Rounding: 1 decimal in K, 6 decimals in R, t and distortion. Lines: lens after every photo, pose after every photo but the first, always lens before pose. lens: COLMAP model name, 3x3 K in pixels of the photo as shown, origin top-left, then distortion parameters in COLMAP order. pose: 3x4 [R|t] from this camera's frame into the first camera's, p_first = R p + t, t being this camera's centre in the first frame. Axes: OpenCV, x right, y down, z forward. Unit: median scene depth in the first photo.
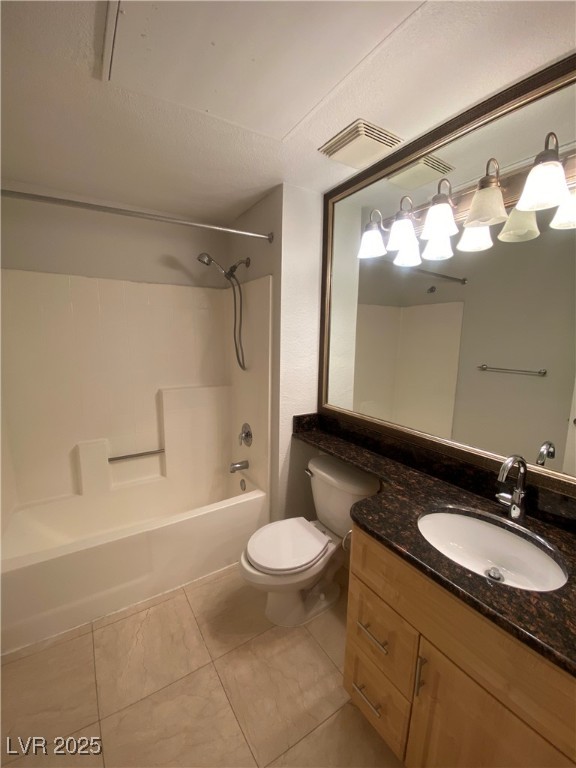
lens RADIAL K [[313.1, 0, 288.0], [0, 313.1, 384.0], [0, 0, 1]] dist [0.015137, -0.018646]
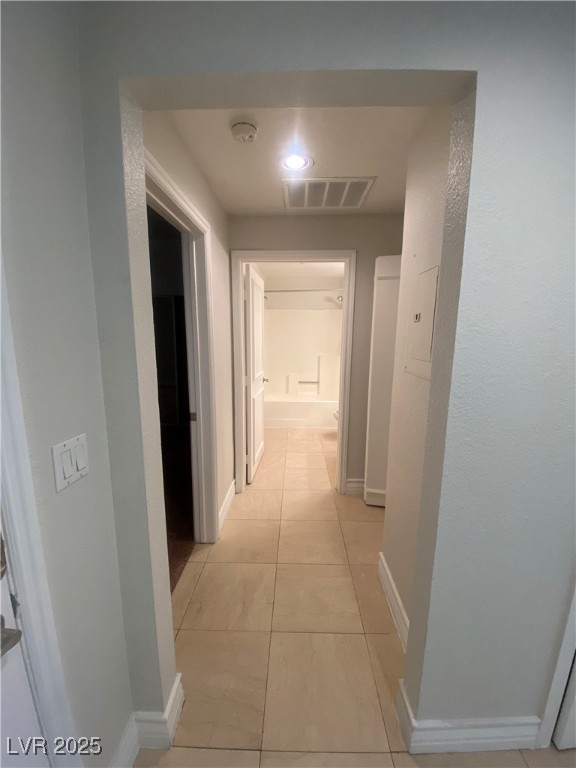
lens RADIAL K [[313.1, 0, 288.0], [0, 313.1, 384.0], [0, 0, 1]] dist [0.015137, -0.018646]
pose [[0.825143, 0.076671, -0.559697, 0.785986], [-0.076058, 0.996804, 0.024419, 0.209774], [0.559781, 0.022420, 0.828337, -1.152065]]
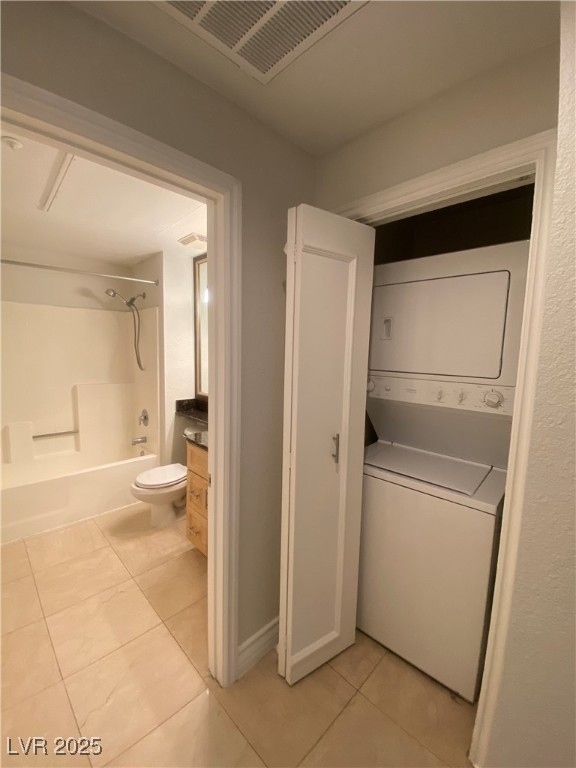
lens RADIAL K [[313.1, 0, 288.0], [0, 313.1, 384.0], [0, 0, 1]] dist [0.015137, -0.018646]
pose [[0.978201, -0.011037, 0.207369, 0.226550], [0.019942, 0.998964, -0.040900, 0.095894], [-0.206703, 0.044144, 0.977407, -0.558419]]
